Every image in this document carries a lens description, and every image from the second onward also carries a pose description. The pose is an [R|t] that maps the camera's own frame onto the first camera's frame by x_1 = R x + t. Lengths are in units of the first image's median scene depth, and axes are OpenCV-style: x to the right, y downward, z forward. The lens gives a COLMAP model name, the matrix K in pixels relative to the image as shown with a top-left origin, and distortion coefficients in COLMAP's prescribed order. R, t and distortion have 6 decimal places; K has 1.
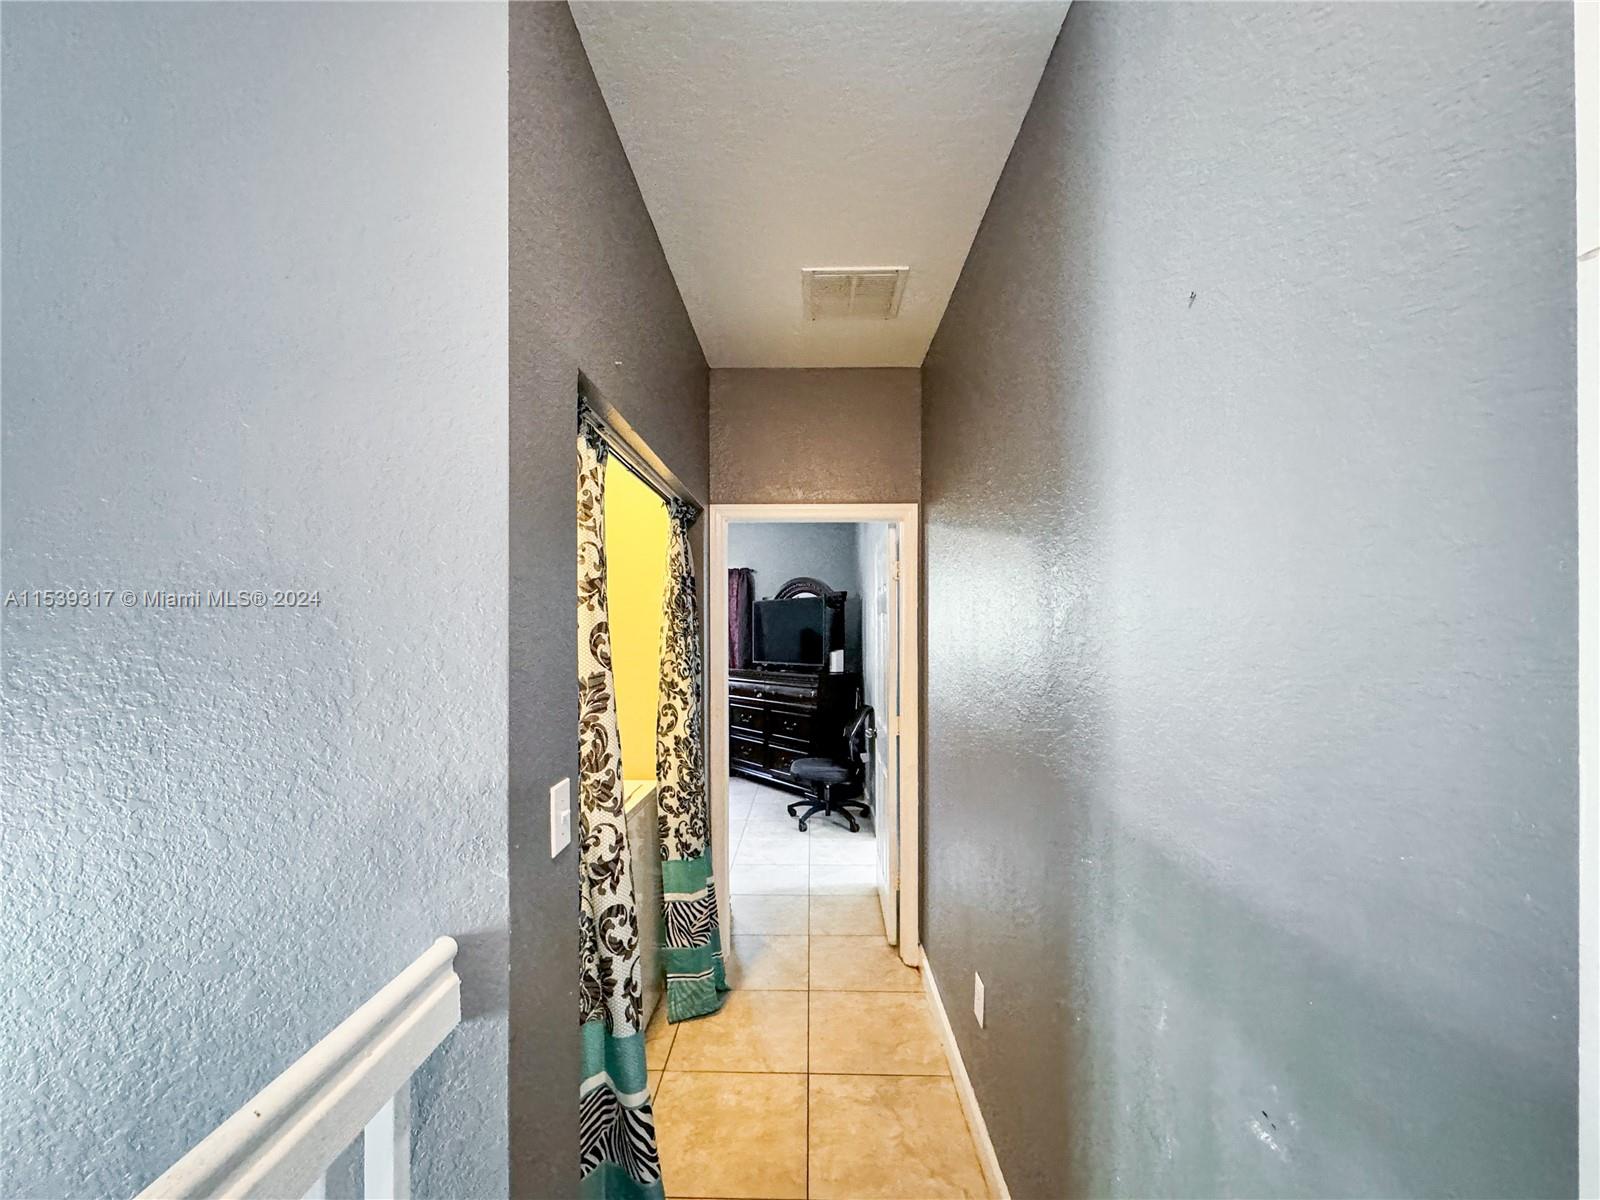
lens RADIAL K [[661.1, 0, 796.6], [0, 661.1, 635.8], [0, 0, 1]] dist [0.001832, -0.000102]
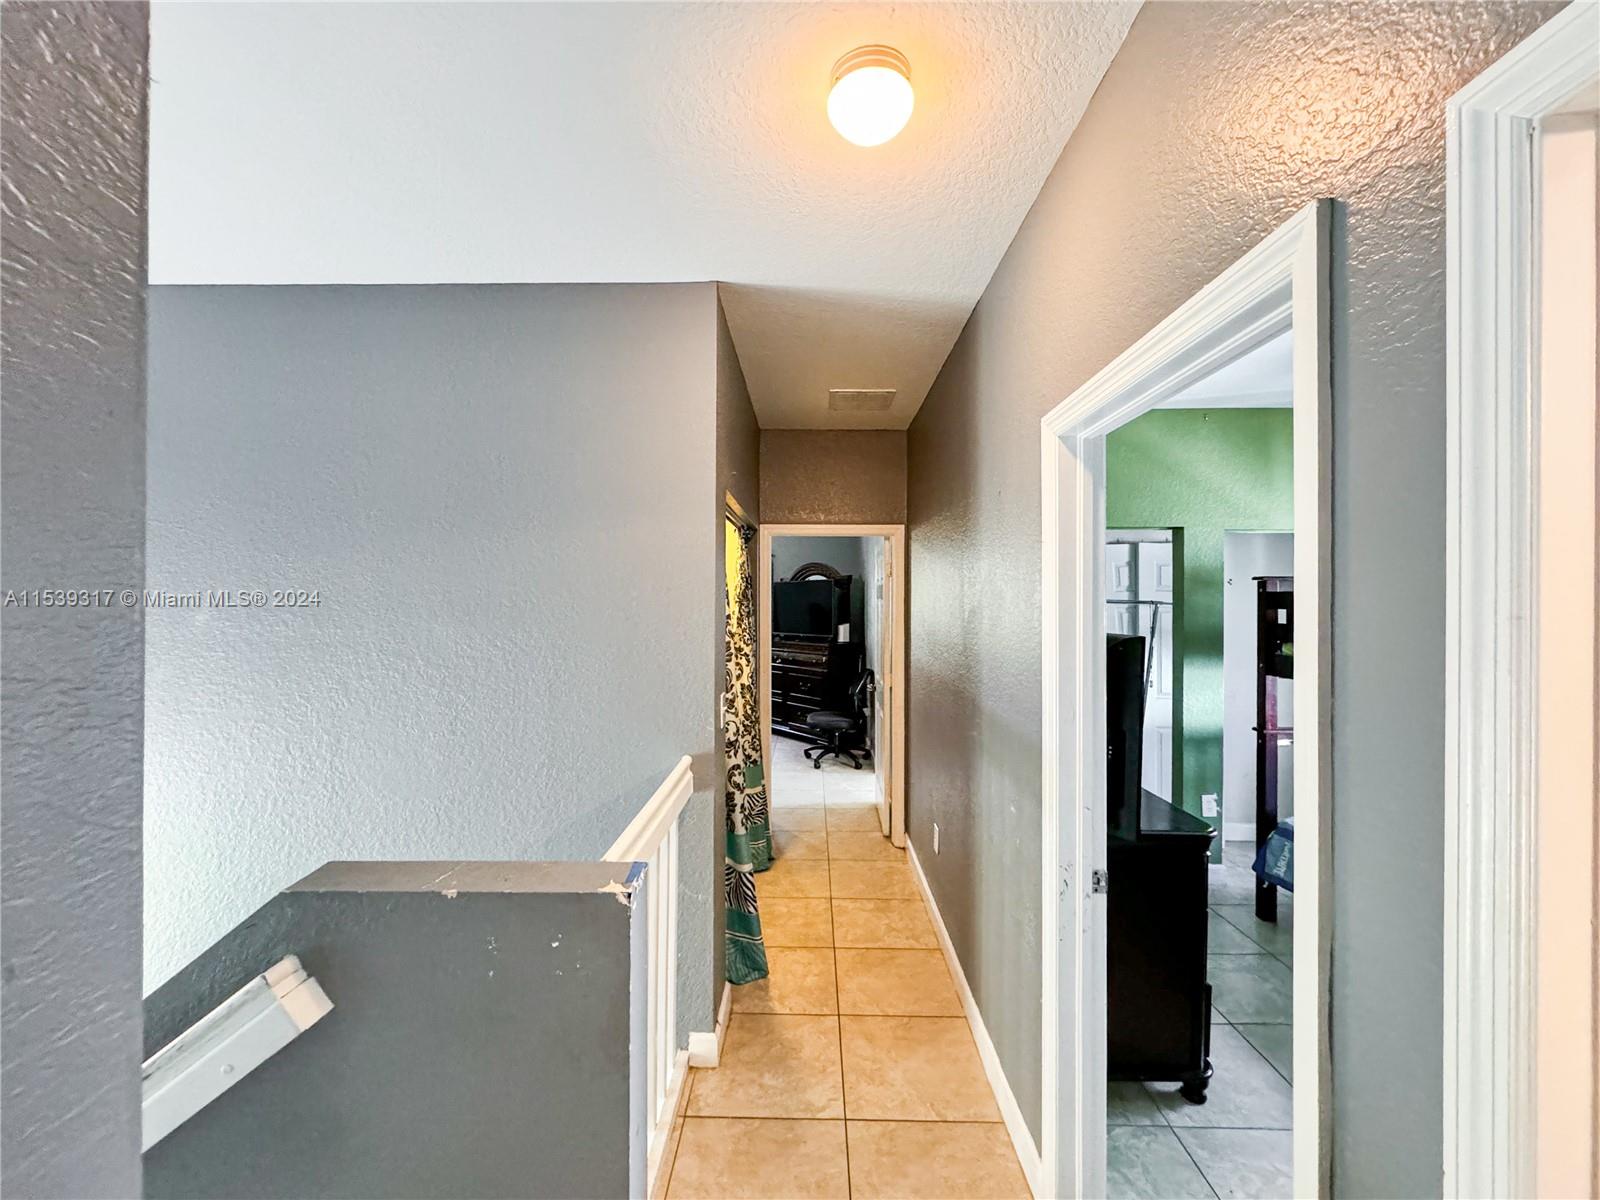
lens RADIAL K [[661.1, 0, 800.5], [0, 661.1, 596.7], [0, 0, 1]] dist [0.001832, -0.000102]
pose [[0.999981, 0.004000, 0.004622, -0.049078], [-0.003937, 0.999902, -0.013416, -0.022661], [-0.004675, 0.013398, 0.999899, -0.433258]]
